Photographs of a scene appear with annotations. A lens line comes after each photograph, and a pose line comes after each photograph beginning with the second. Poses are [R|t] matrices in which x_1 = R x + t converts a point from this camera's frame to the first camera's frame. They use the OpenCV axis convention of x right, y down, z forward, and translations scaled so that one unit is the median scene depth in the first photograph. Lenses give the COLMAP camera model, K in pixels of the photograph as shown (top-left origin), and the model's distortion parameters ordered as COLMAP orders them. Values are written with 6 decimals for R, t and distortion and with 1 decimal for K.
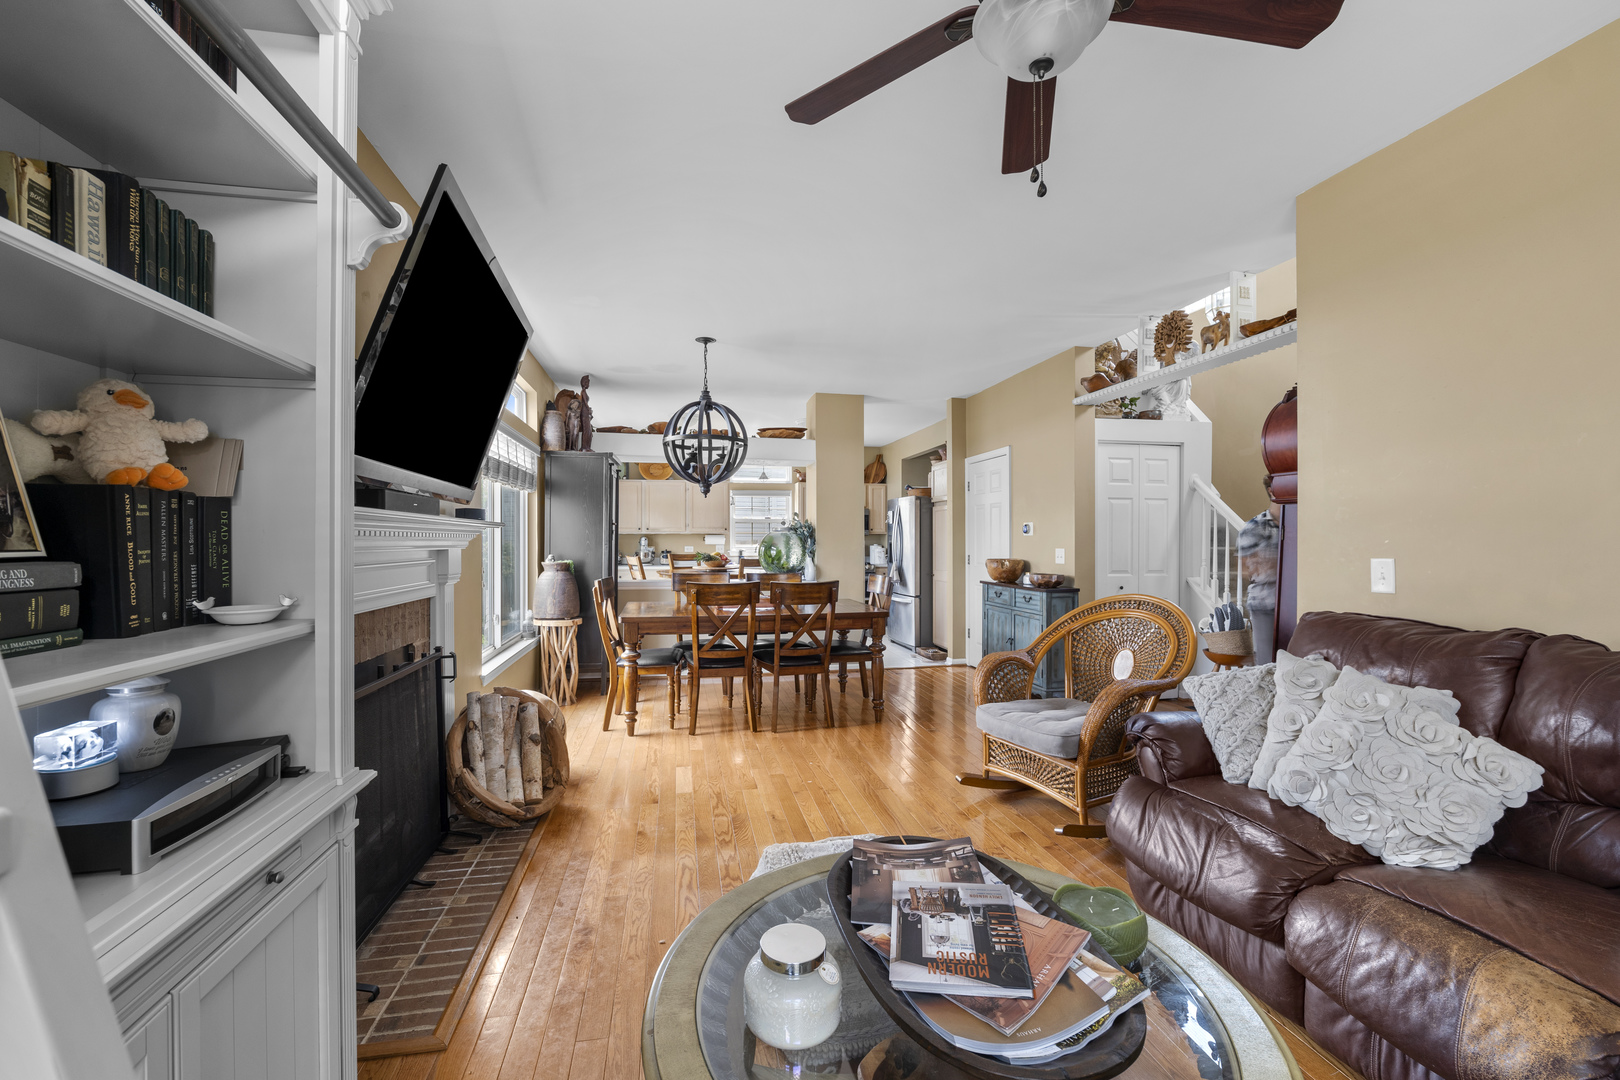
lens RADIAL K [[653.9, 0, 809.9], [0, 653.9, 542.2], [0, 0, 1]] dist [-0.013184, 0.000941]
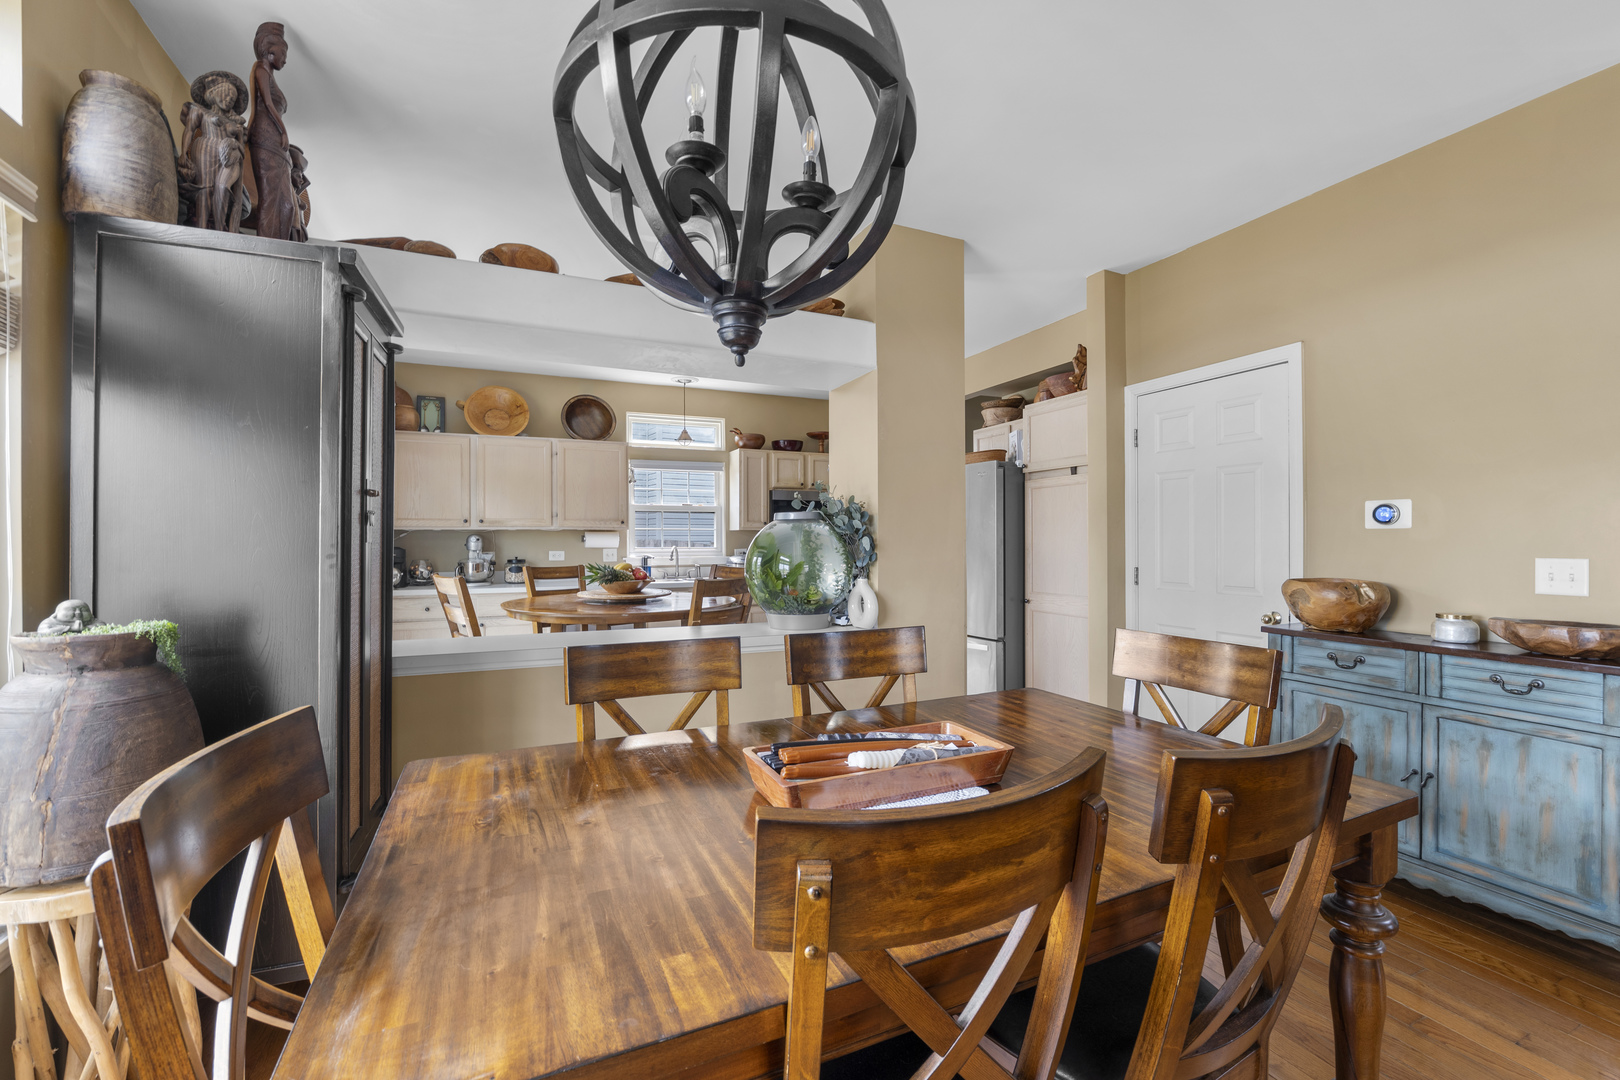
lens RADIAL K [[653.9, 0, 804.9], [0, 653.9, 540.4], [0, 0, 1]] dist [-0.013184, 0.000941]
pose [[0.976787, -0.004245, 0.214173, -0.134442], [0.004540, 0.999989, -0.000885, -0.002896], [-0.214167, 0.001837, 0.976795, 0.546013]]
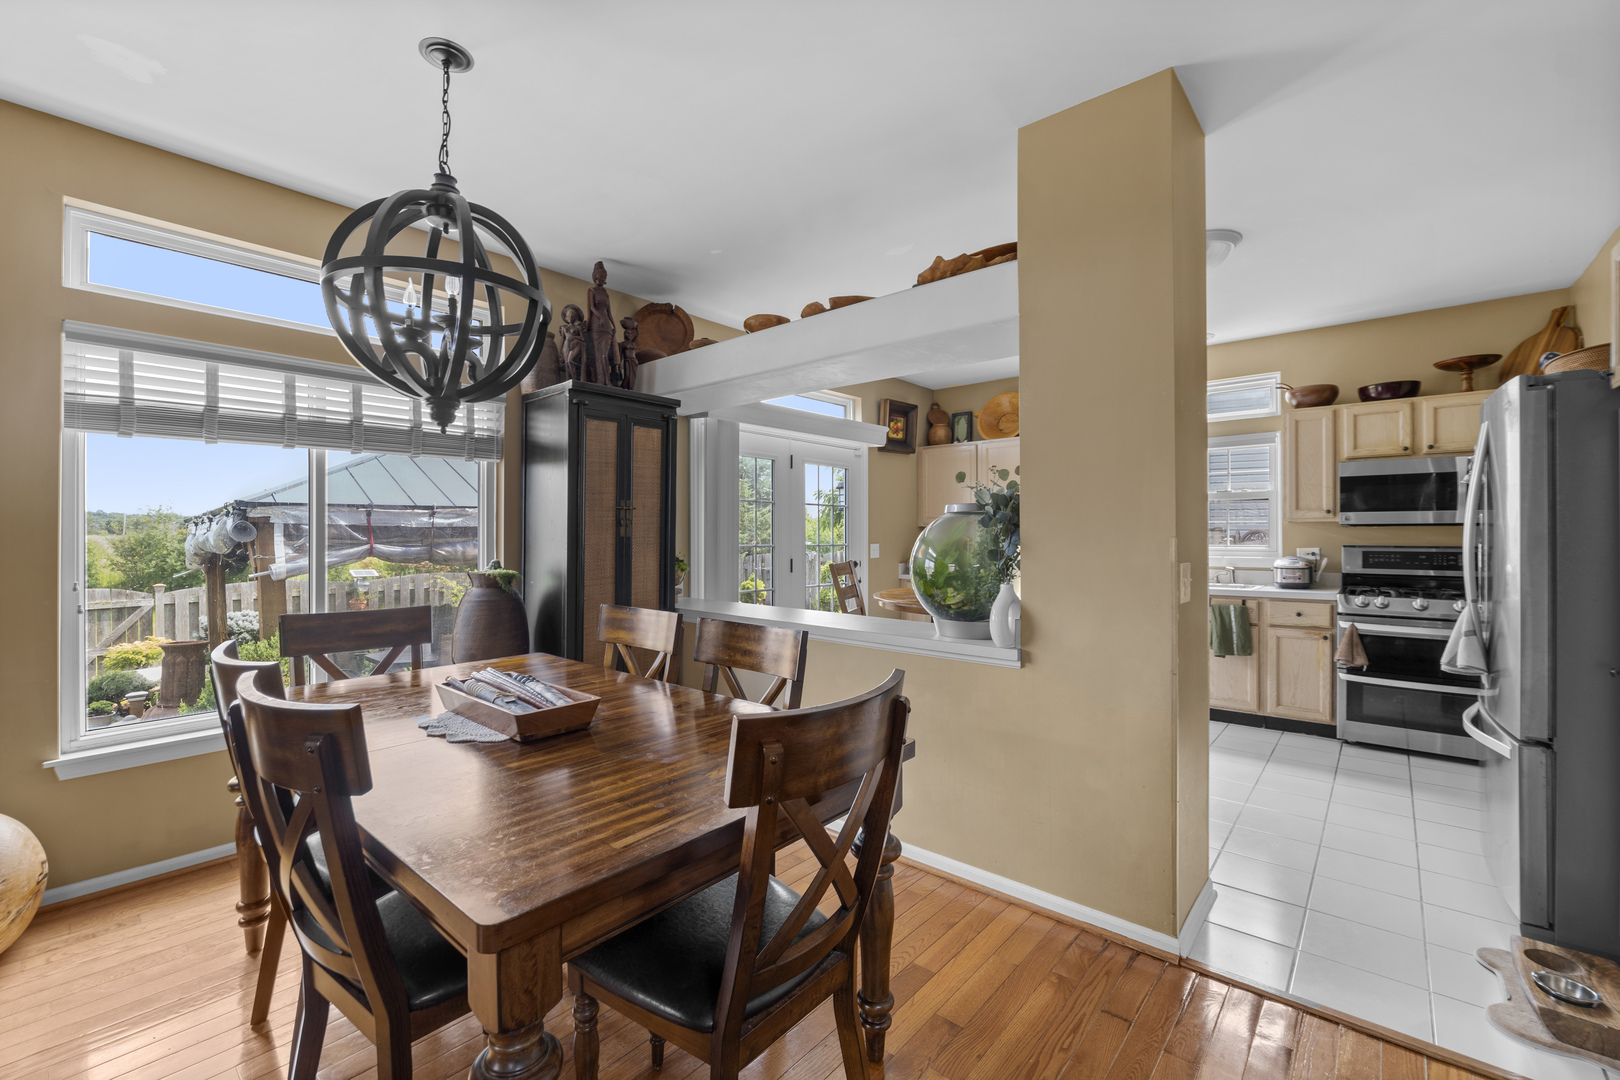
lens RADIAL K [[653.9, 0, 805.8], [0, 653.9, 532.6], [0, 0, 1]] dist [-0.013184, 0.000941]
pose [[0.596230, 0.000907, -0.802813, 0.214864], [-0.001787, 0.999998, -0.000197, -0.009128], [0.802811, 0.001552, 0.596231, 0.686938]]
